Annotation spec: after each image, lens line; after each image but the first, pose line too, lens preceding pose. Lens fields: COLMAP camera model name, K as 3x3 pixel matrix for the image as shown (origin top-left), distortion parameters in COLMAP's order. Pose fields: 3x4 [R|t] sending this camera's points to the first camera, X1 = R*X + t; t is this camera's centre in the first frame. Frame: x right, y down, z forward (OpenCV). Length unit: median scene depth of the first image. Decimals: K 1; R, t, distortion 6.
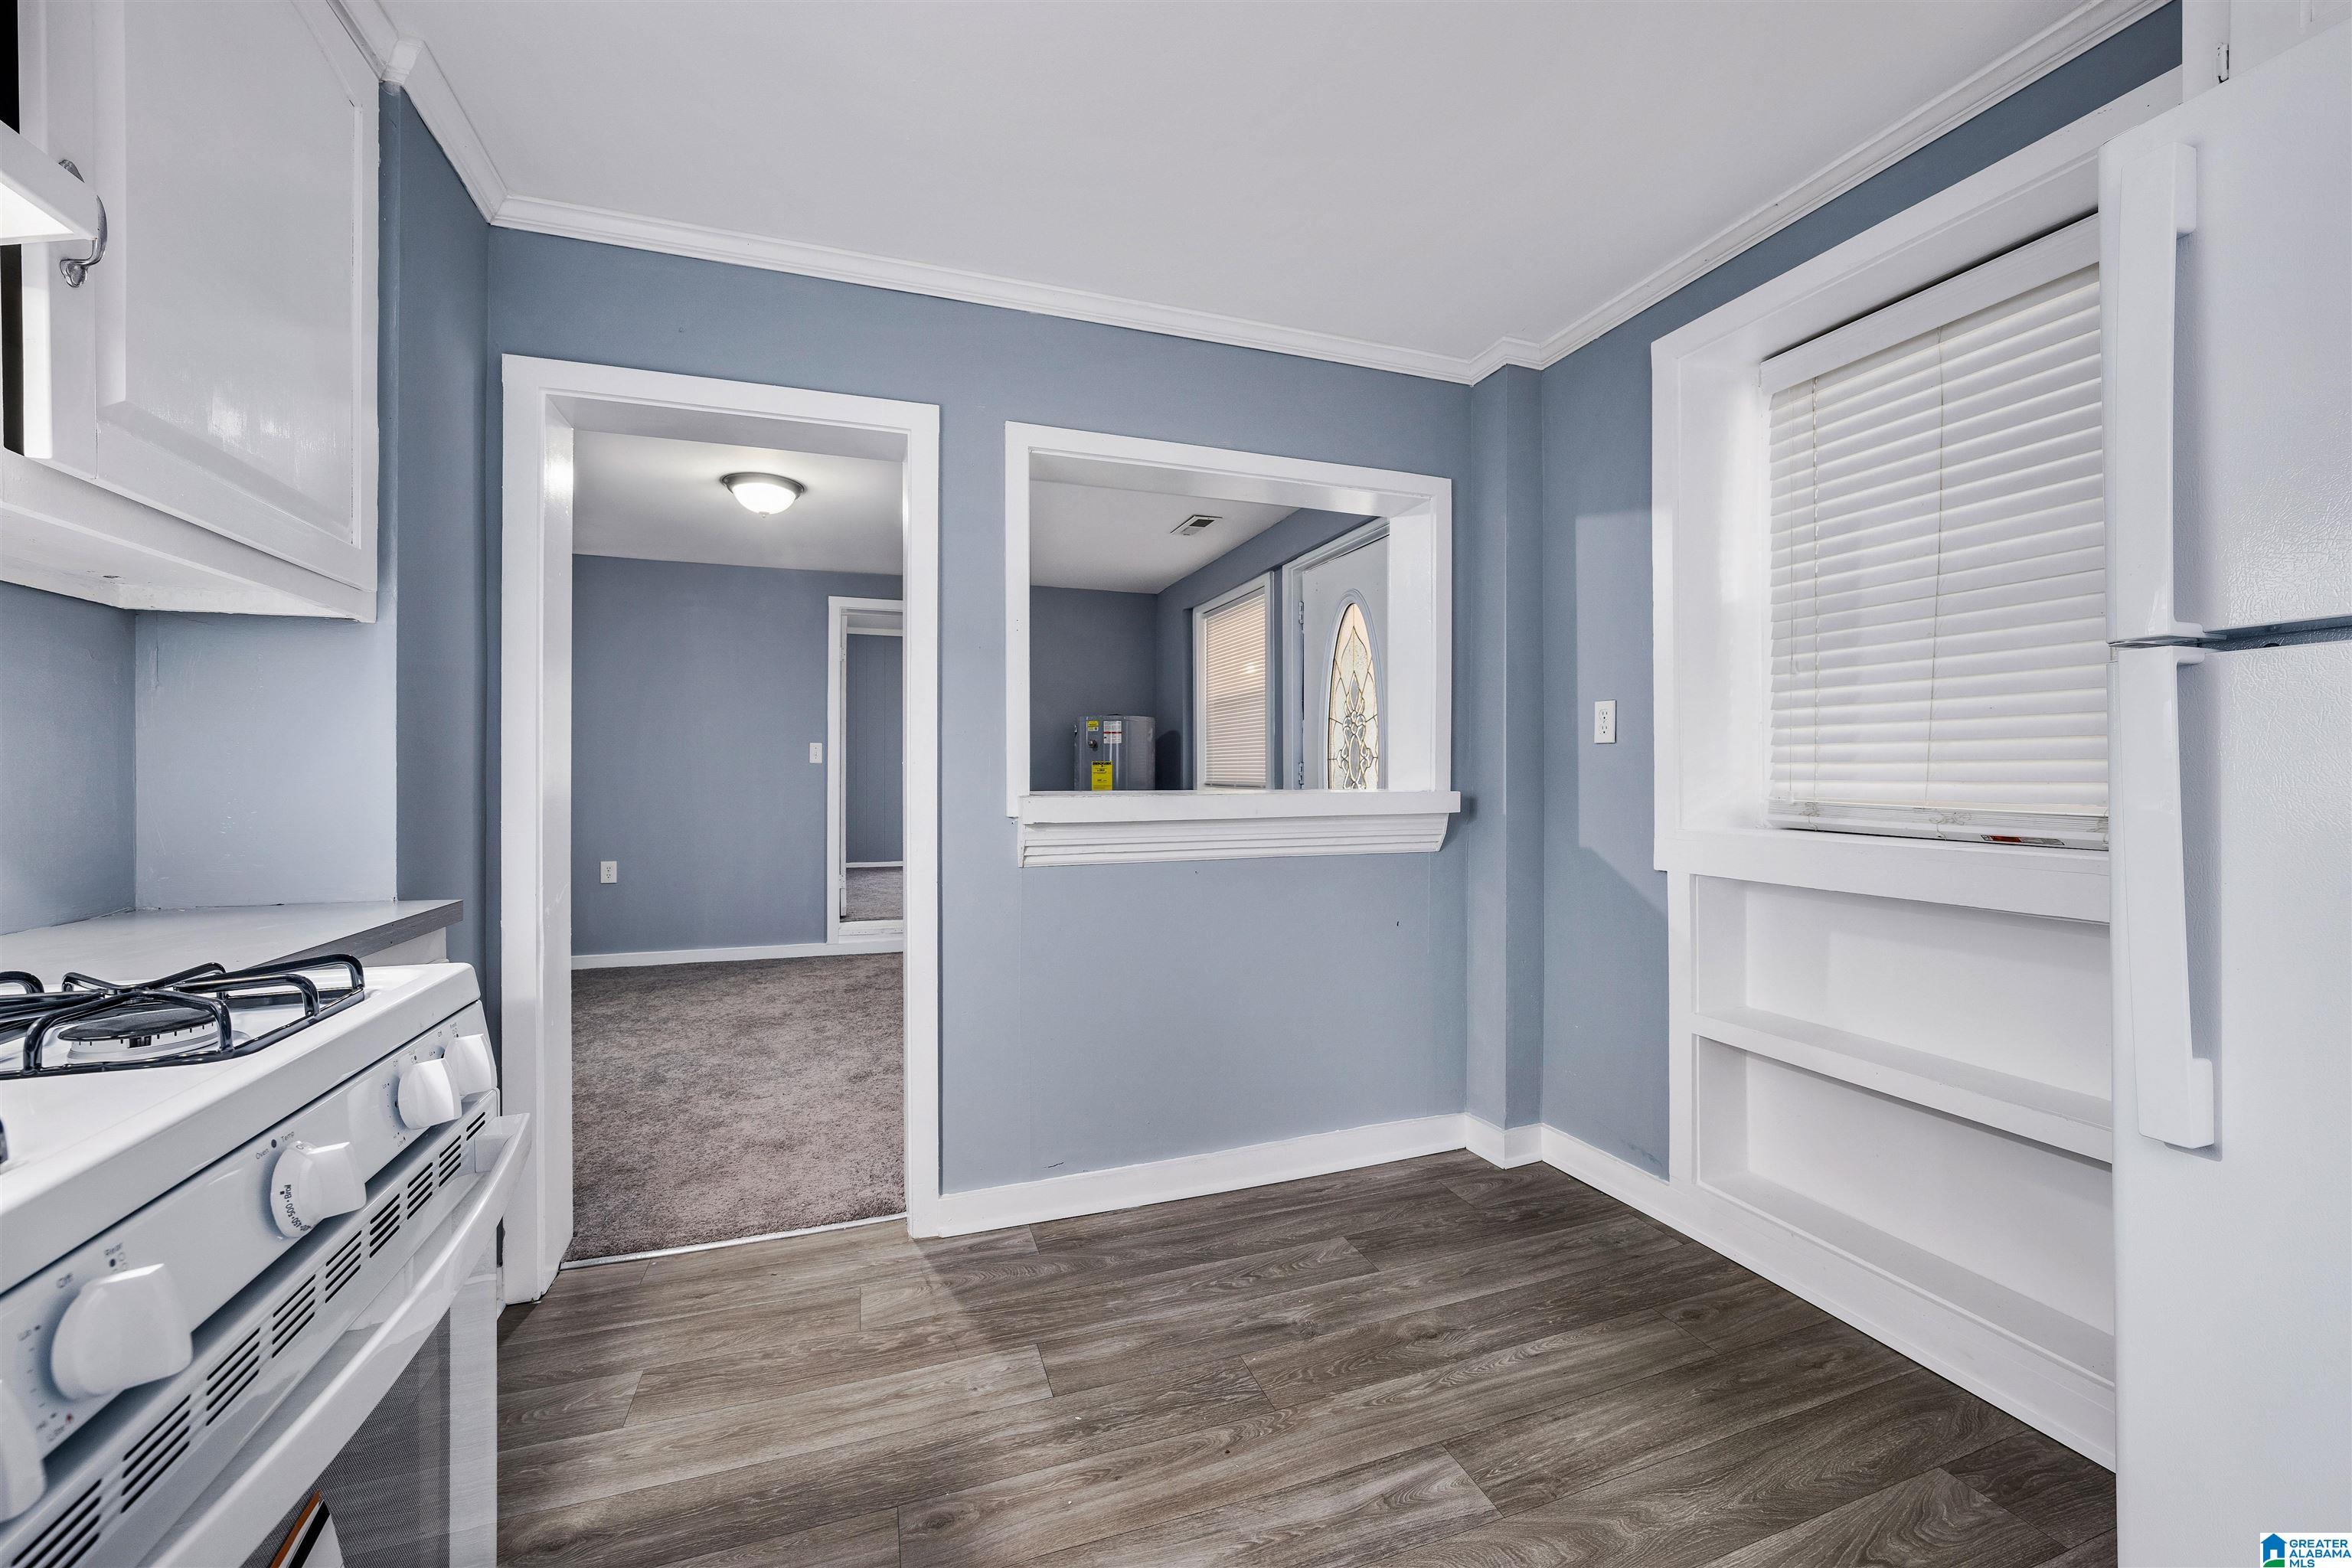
lens RADIAL K [[939.5, 0, 1167.8], [0, 939.5, 778.1], [0, 0, 1]] dist [-0.003071, -0.000179]
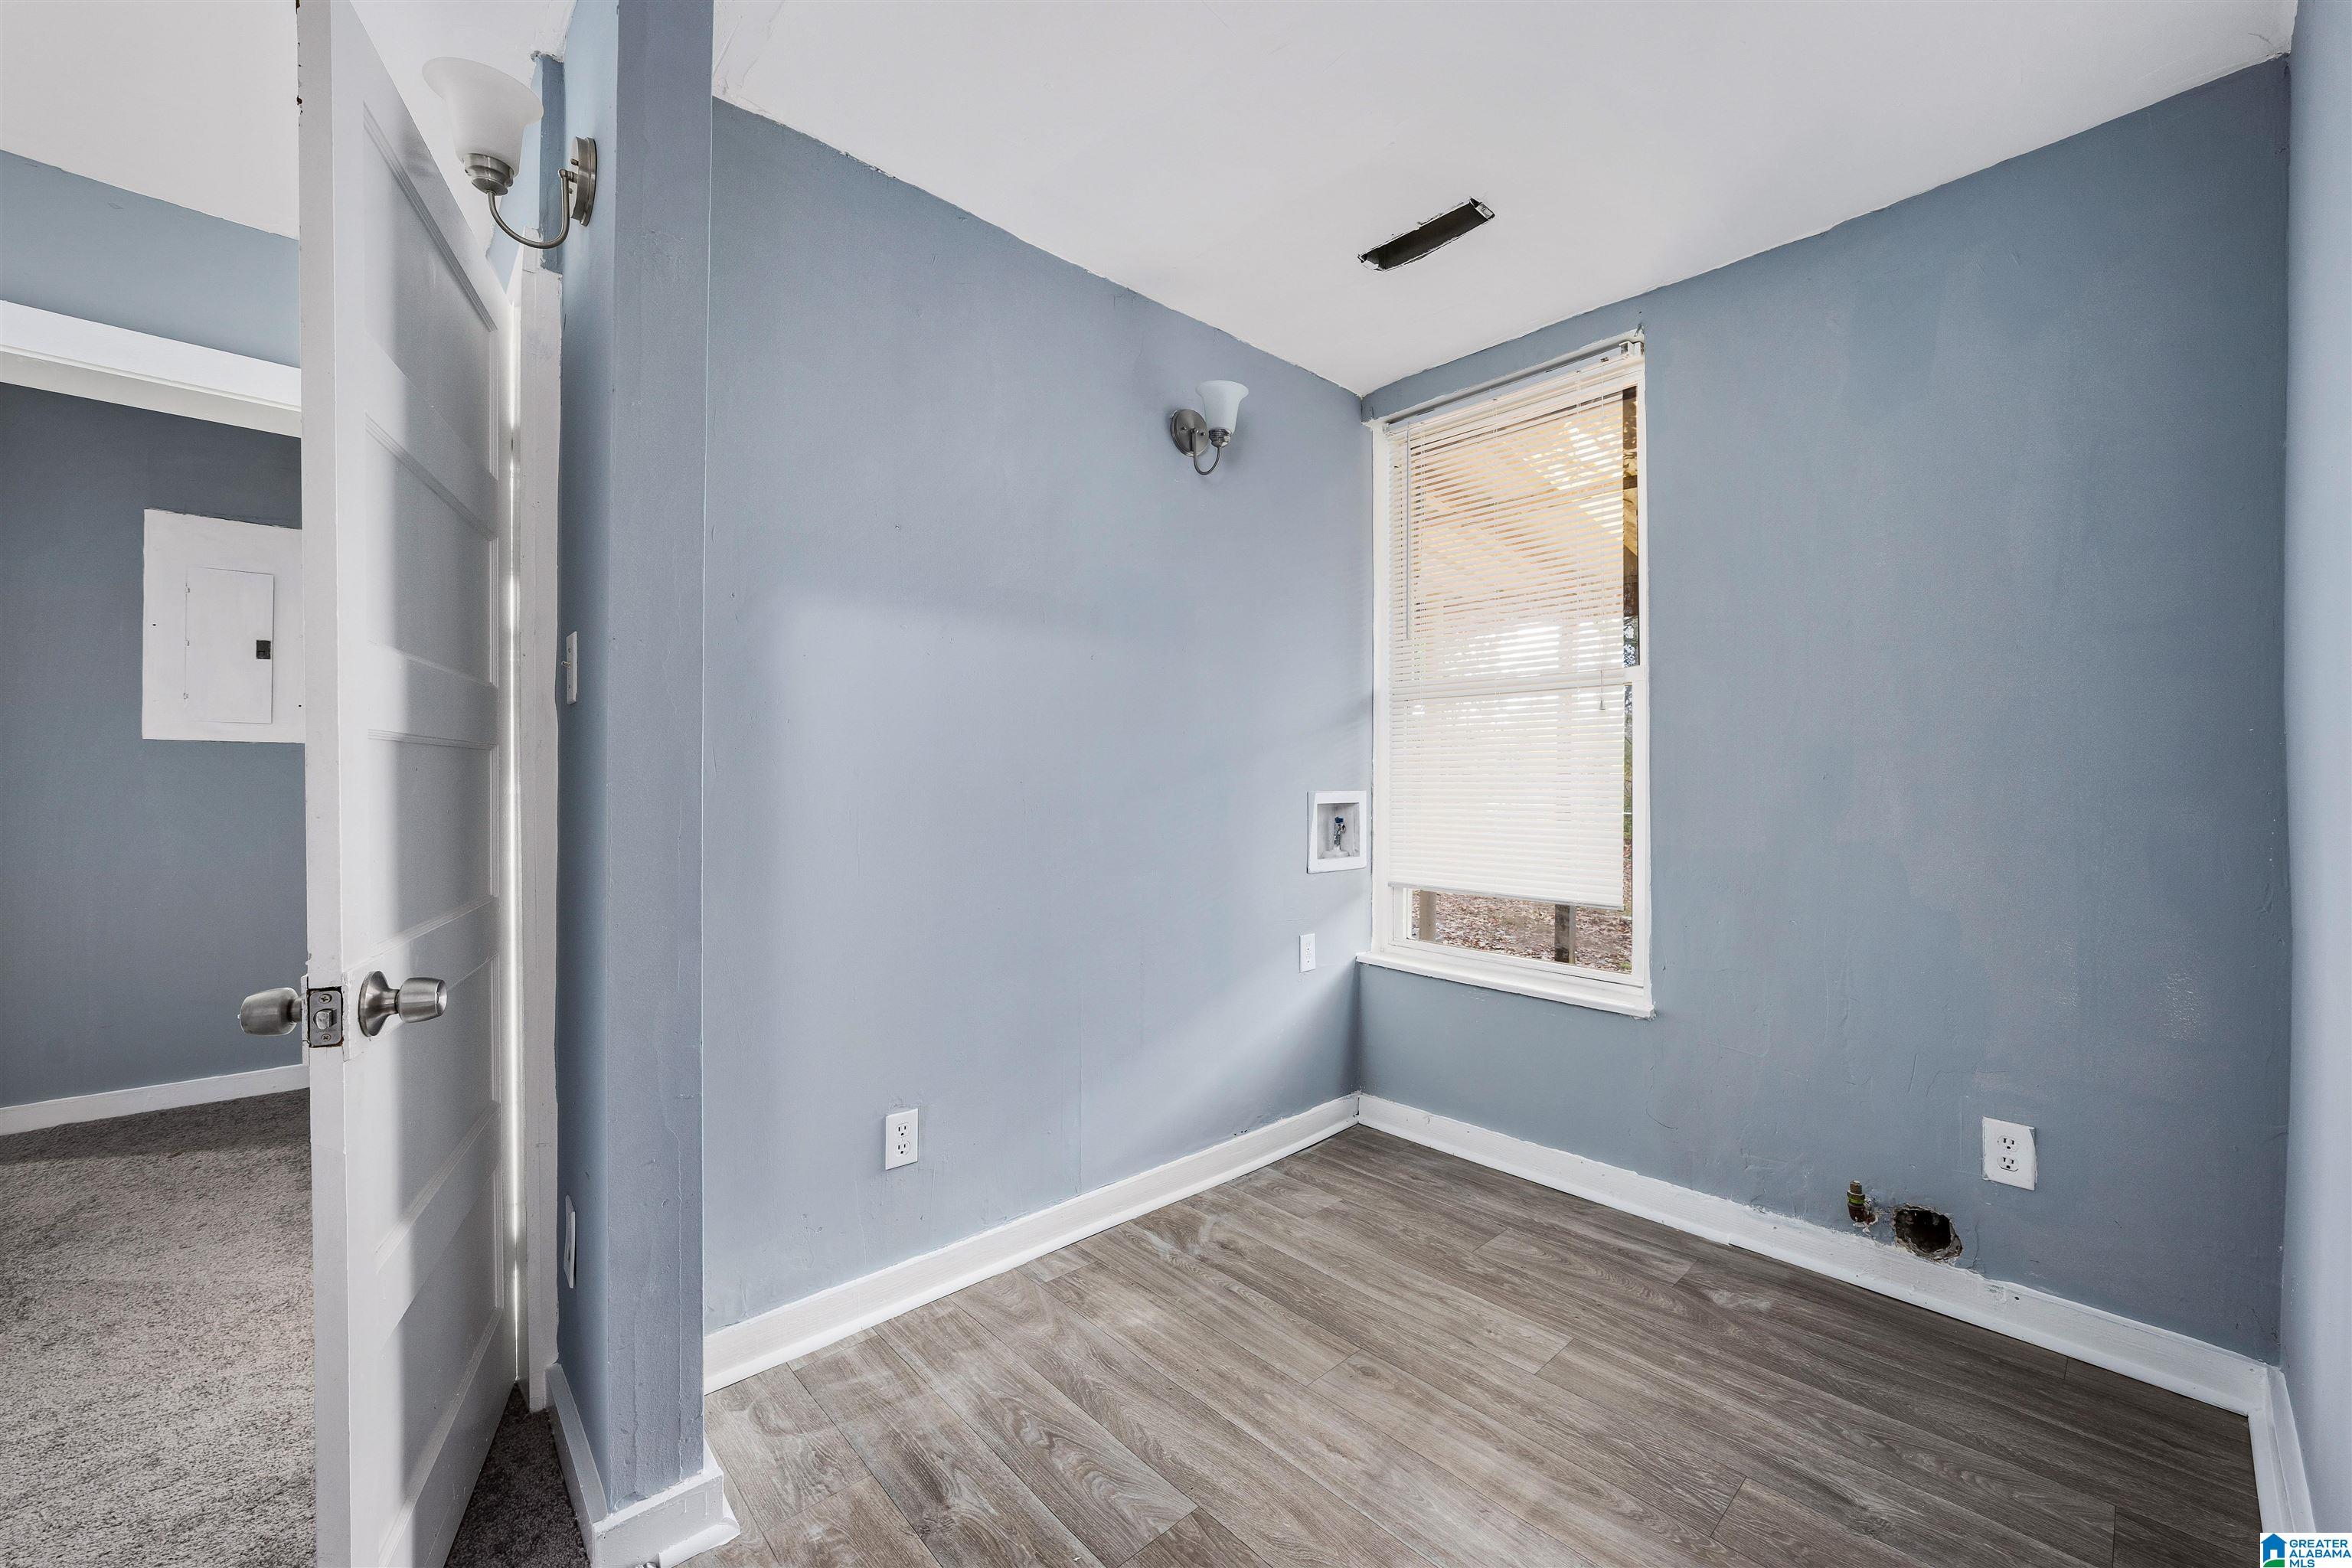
lens RADIAL K [[939.5, 0, 1186.2], [0, 939.5, 792.6], [0, 0, 1]] dist [-0.003071, -0.000179]
pose [[0.392203, 0.009802, -0.919826, 0.616315], [0.005409, 0.999901, 0.012962, 0.000481], [0.919863, -0.010059, 0.392112, 0.224964]]
